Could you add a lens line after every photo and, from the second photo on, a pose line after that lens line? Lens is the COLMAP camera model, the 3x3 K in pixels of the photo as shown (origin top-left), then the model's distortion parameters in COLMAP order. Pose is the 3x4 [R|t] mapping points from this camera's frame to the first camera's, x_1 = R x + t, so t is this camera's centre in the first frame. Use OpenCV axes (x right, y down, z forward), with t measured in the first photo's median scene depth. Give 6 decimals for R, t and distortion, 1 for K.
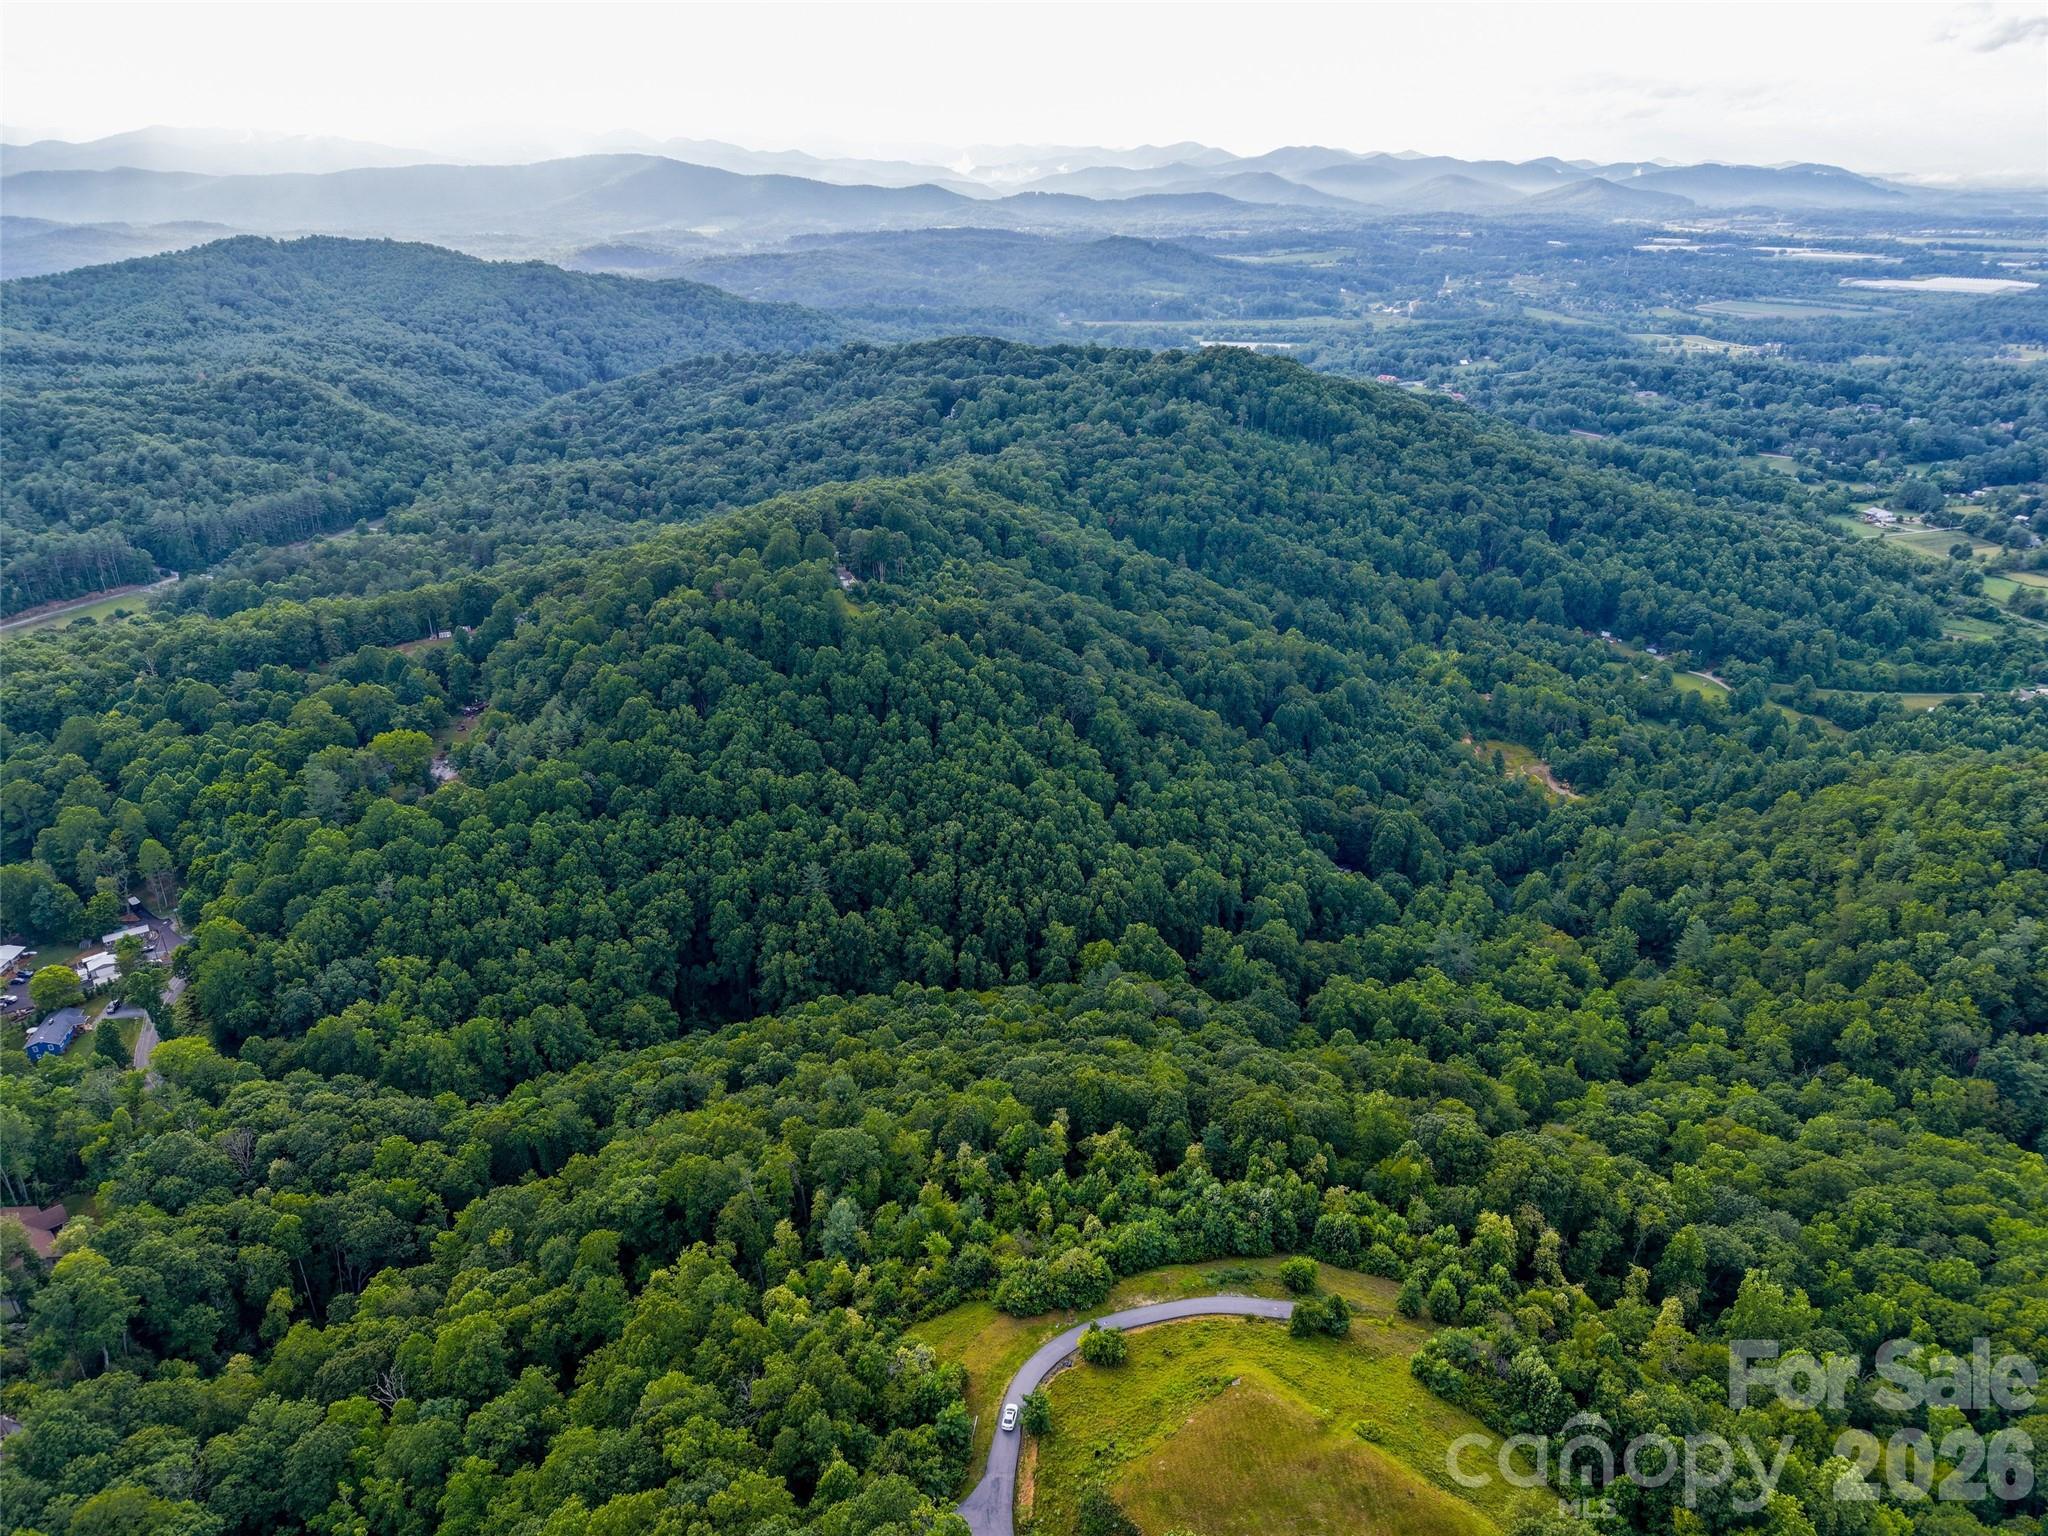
lens RADIAL K [[1365.4, 0, 1026.3], [0, 1365.4, 774.3], [0, 0, 1]] dist [0.031757, -0.033991]
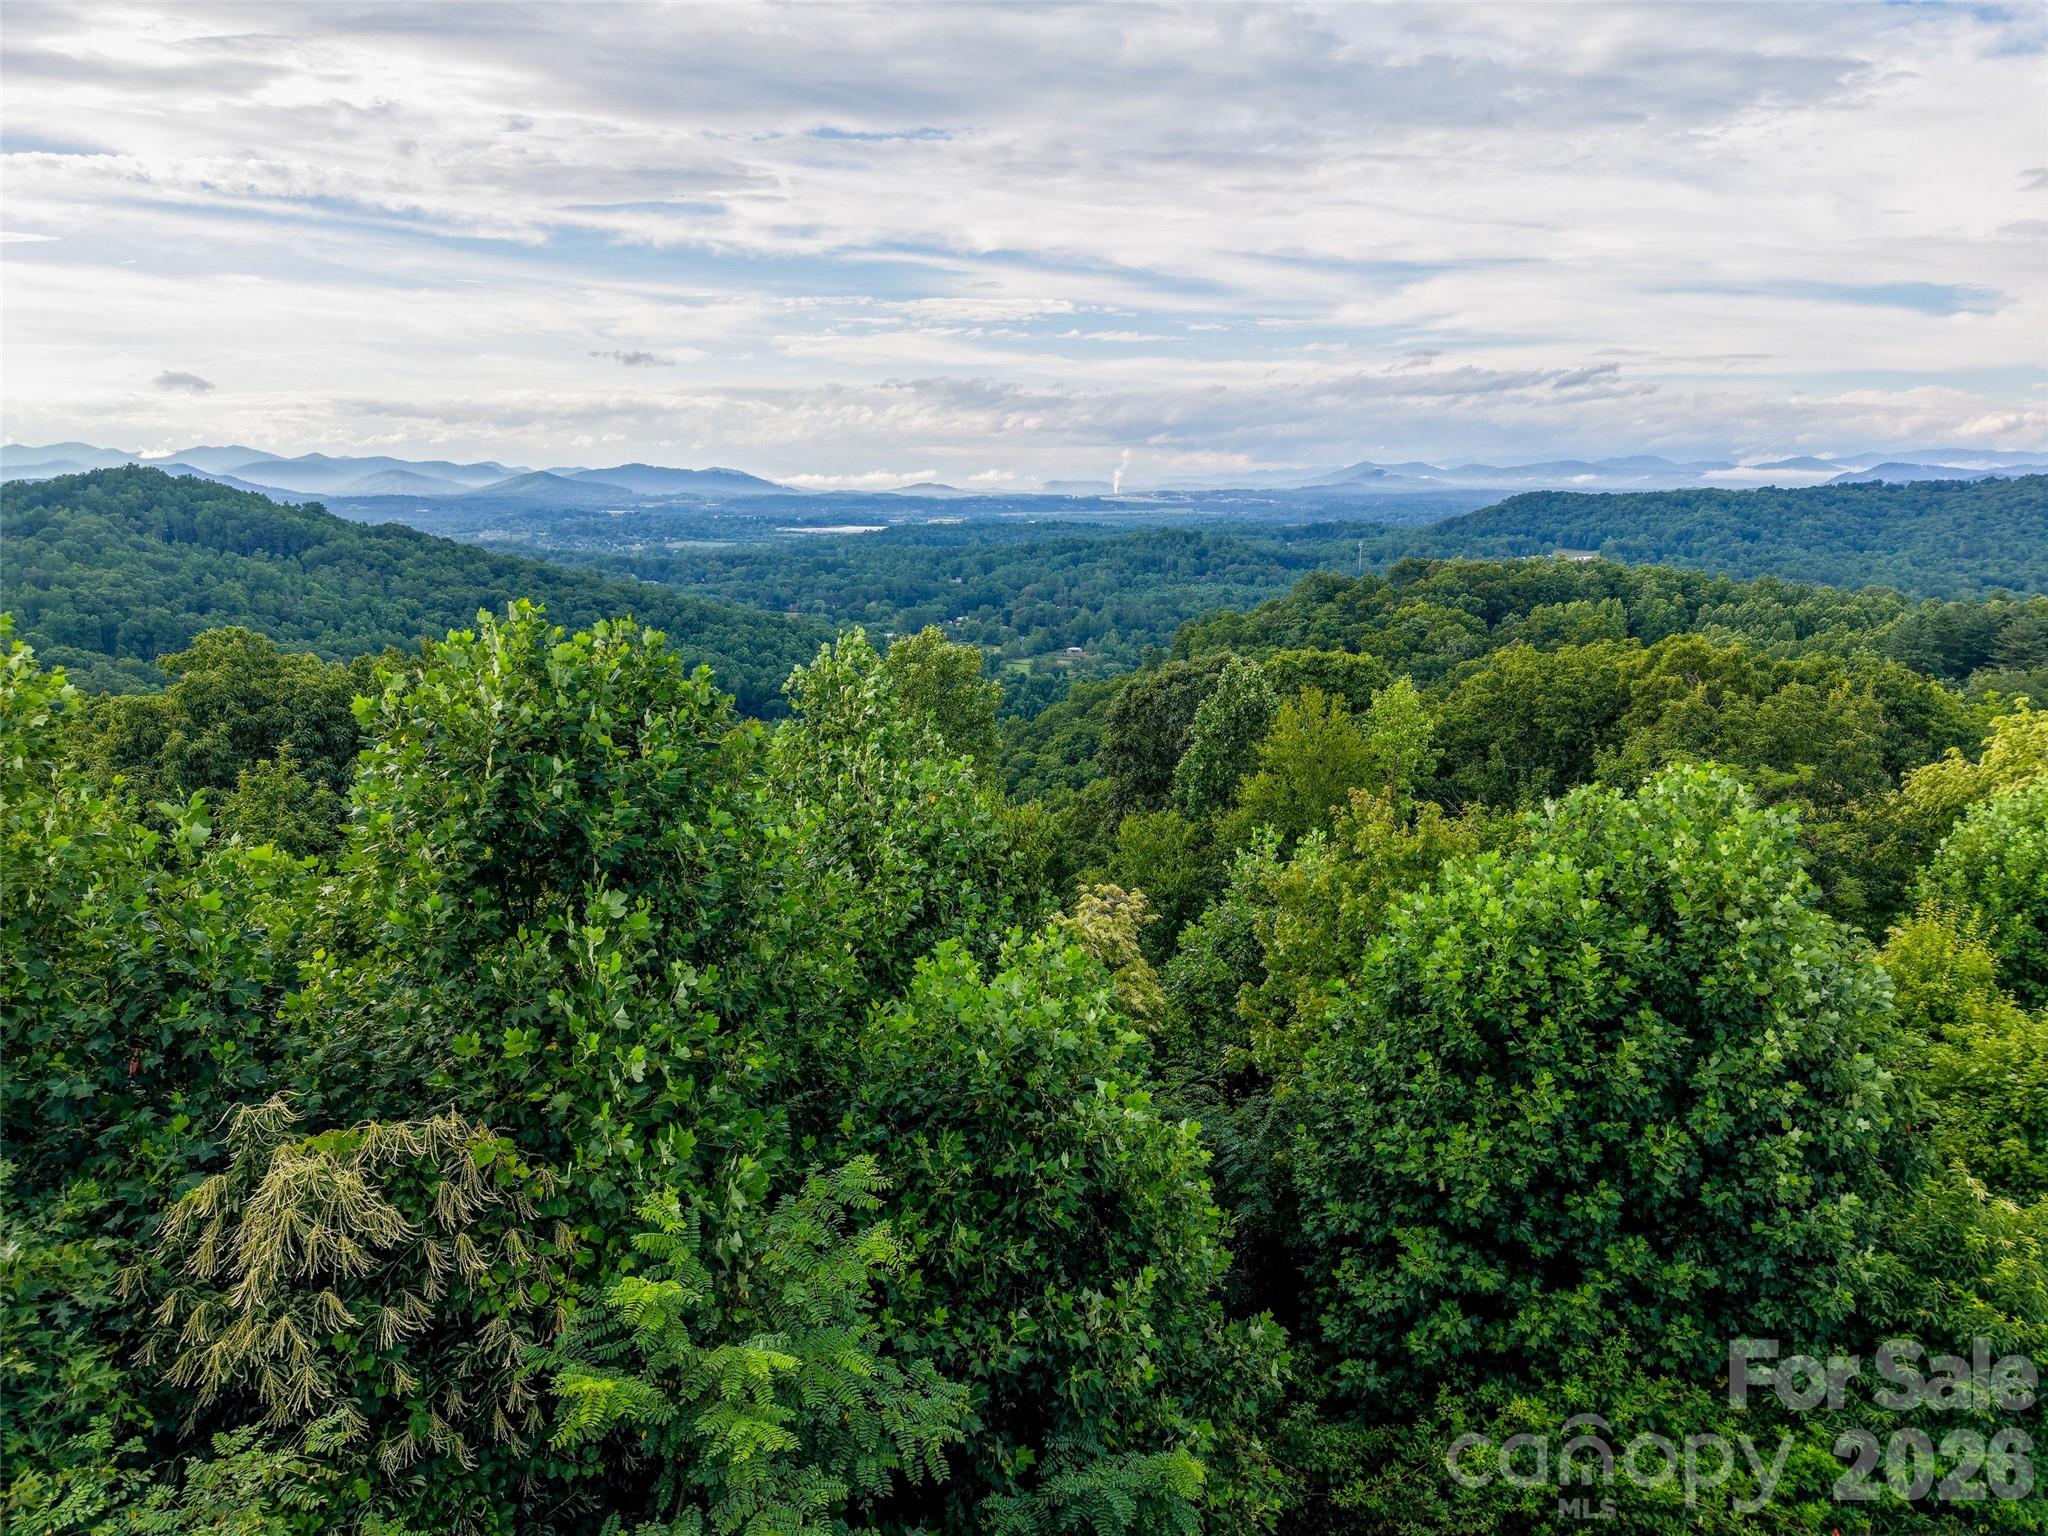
lens RADIAL K [[1365.4, 0, 1018.3], [0, 1365.4, 771.8], [0, 0, 1]] dist [0.031757, -0.033991]
pose [[0.768124, -0.134023, 0.626118, 0.084625], [0.262751, 0.957701, -0.117345, 0.170274], [-0.583907, 0.254649, 0.770848, 0.511803]]
